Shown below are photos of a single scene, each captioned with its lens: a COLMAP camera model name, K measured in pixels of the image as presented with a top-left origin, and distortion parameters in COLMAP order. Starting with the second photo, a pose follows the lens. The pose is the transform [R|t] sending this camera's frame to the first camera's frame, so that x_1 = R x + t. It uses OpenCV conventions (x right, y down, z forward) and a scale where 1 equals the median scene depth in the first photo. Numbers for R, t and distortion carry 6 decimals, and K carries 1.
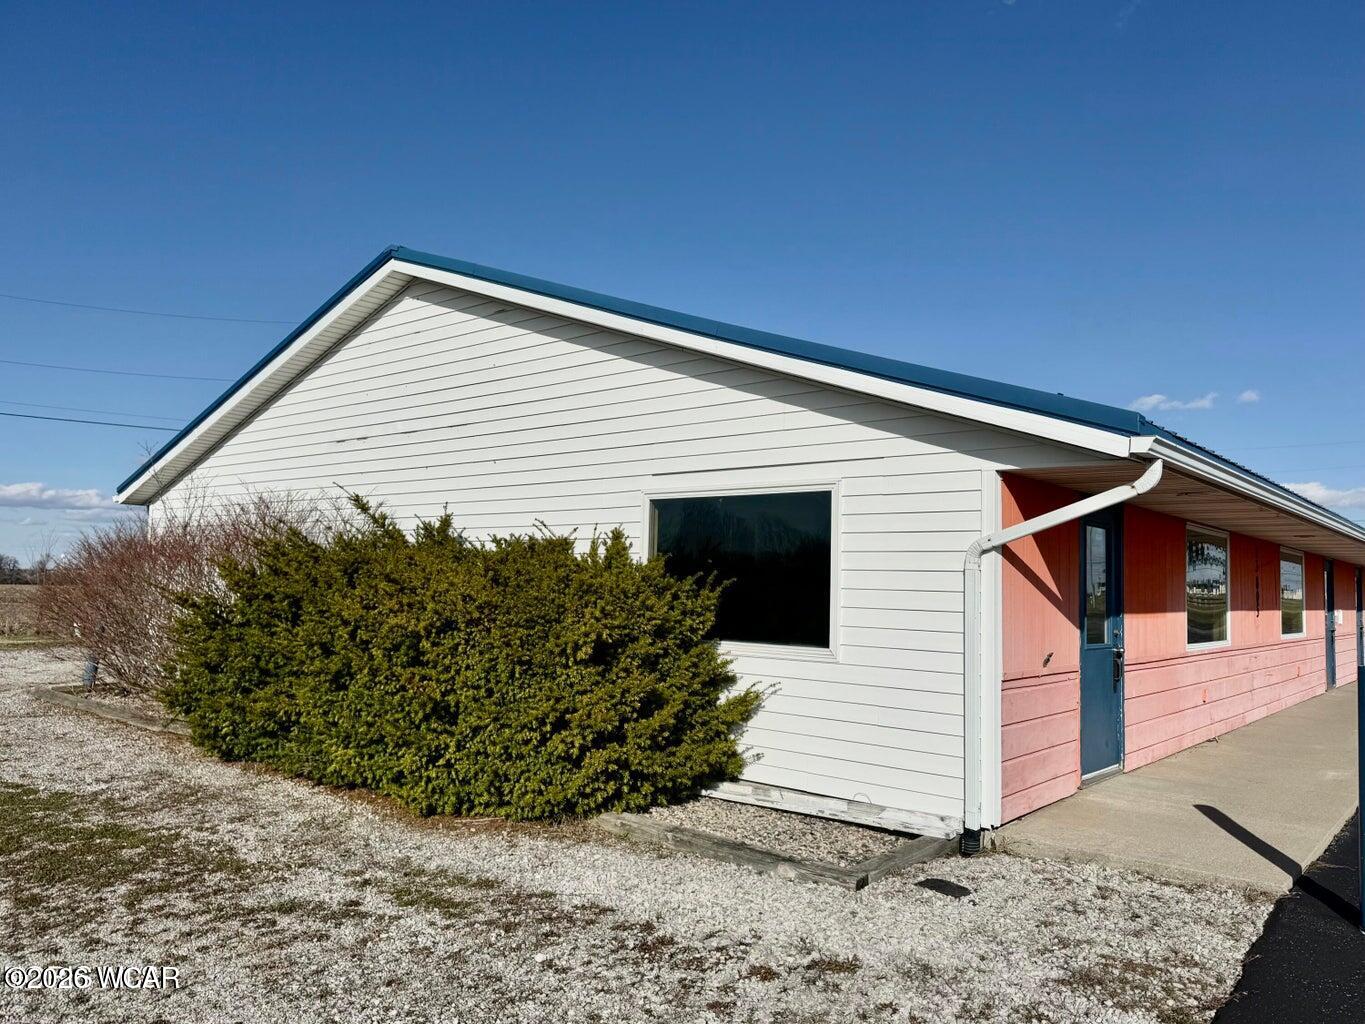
lens RADIAL K [[996.0, 0, 682.5], [0, 996.0, 512.0], [0, 0, 1]] dist [0.000316, -0.000284]
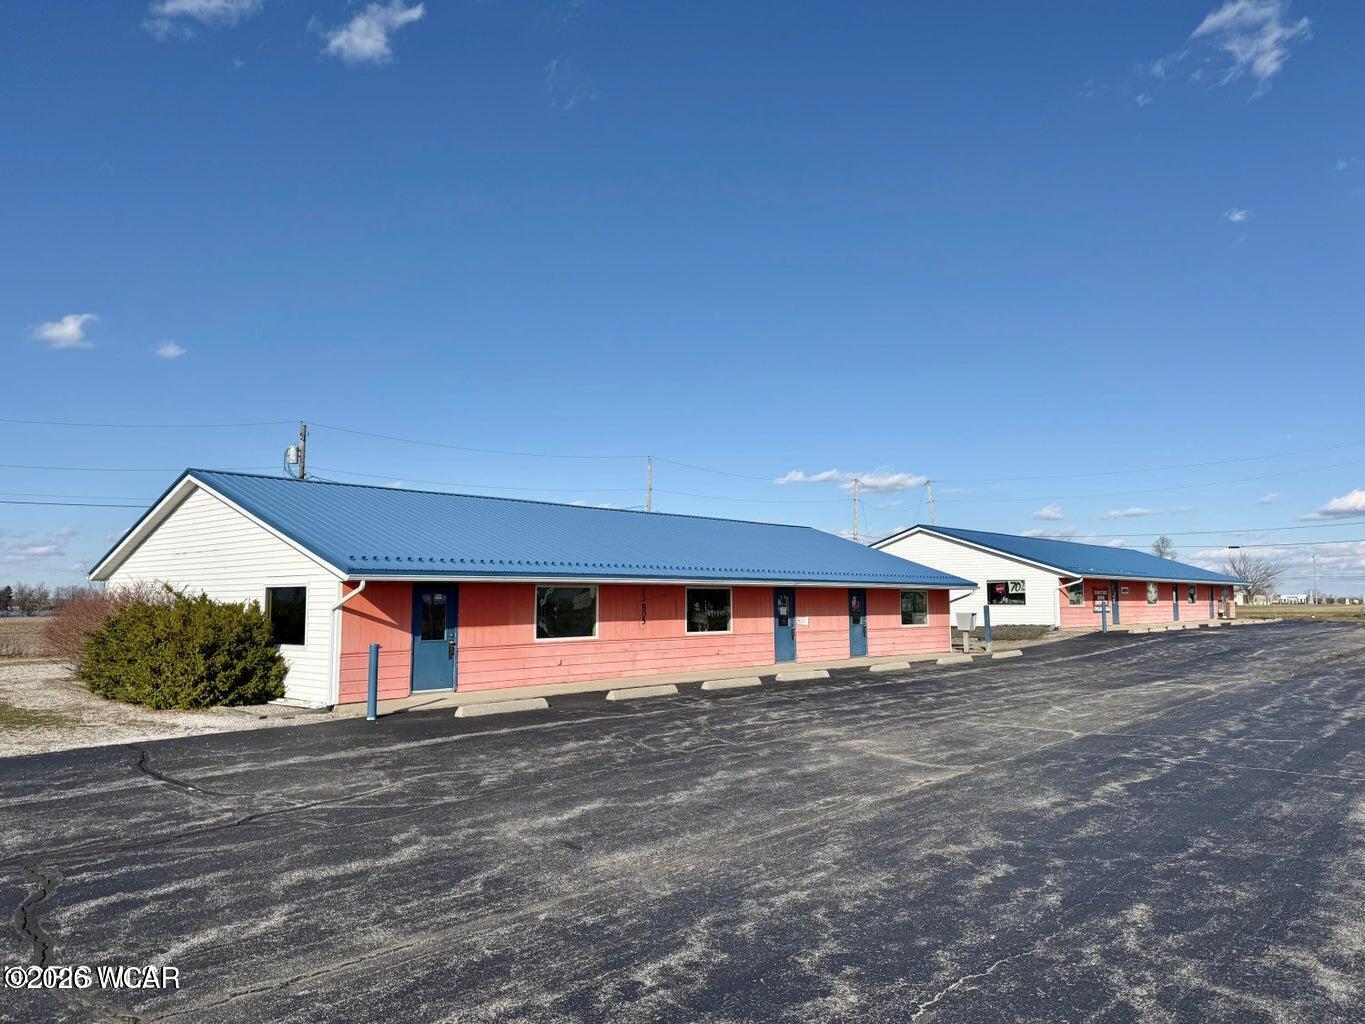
lens RADIAL K [[933.9, 0, 682.5], [0, 933.9, 512.0], [0, 0, 1]] dist [0.149003, -0.250629]
pose [[0.998674, -0.031248, -0.040911, 1.102615], [0.030592, 0.999395, -0.016568, -0.128805], [0.041404, 0.015294, 0.999025, -1.321517]]
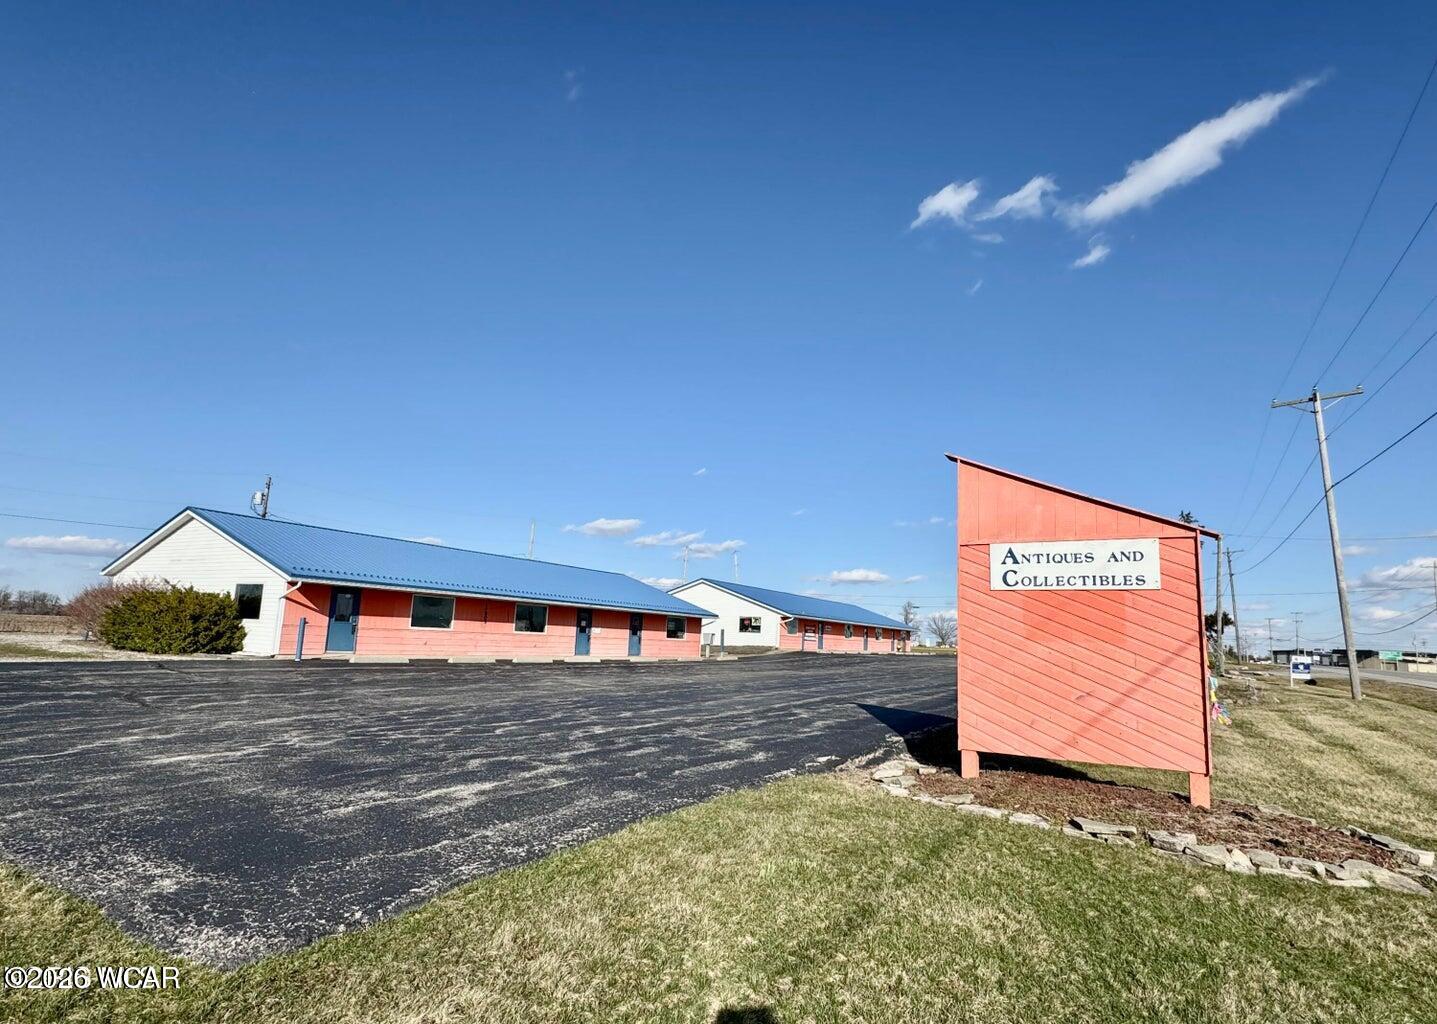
lens RADIAL K [[720.1, 0, 721.7], [0, 720.1, 535.1], [0, 0, 1]] dist [-0.001239, 0.000093]
pose [[0.987896, 0.042900, 0.149064, 1.457464], [-0.033985, 0.997507, -0.061849, -0.095638], [-0.151346, 0.056034, 0.986891, -2.164614]]
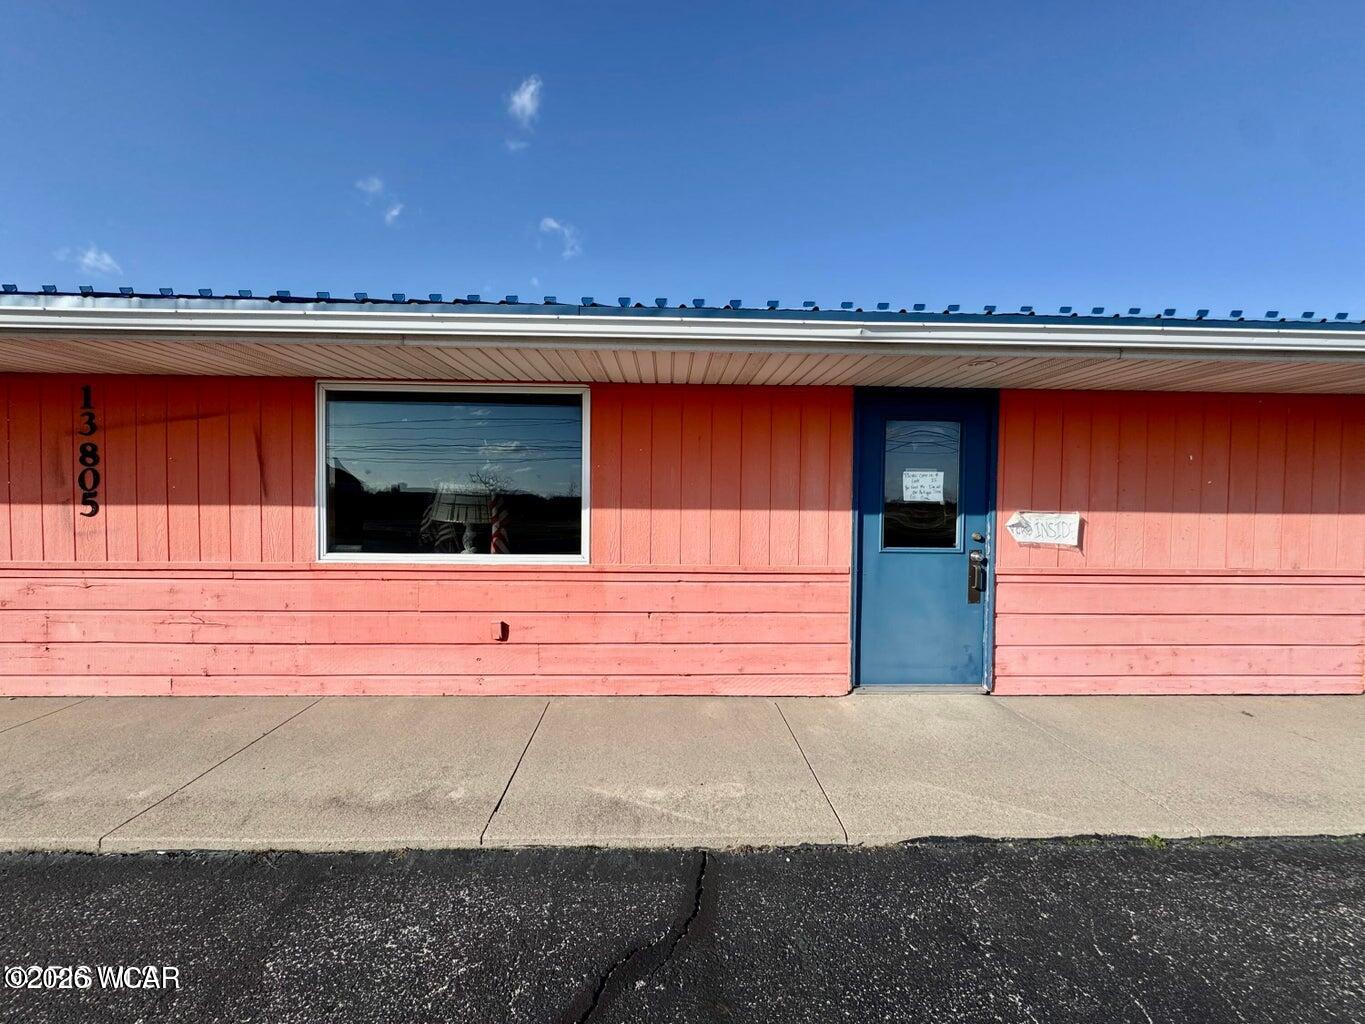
lens RADIAL K [[550.1, 0, 682.5], [0, 550.1, 512.0], [0, 0, 1]] dist [0.006737, -0.000359]
pose [[0.667353, 0.007957, -0.744699, 1.531317], [0.065754, 0.995408, 0.069561, 0.154404], [0.741834, -0.095389, 0.663765, 1.547420]]
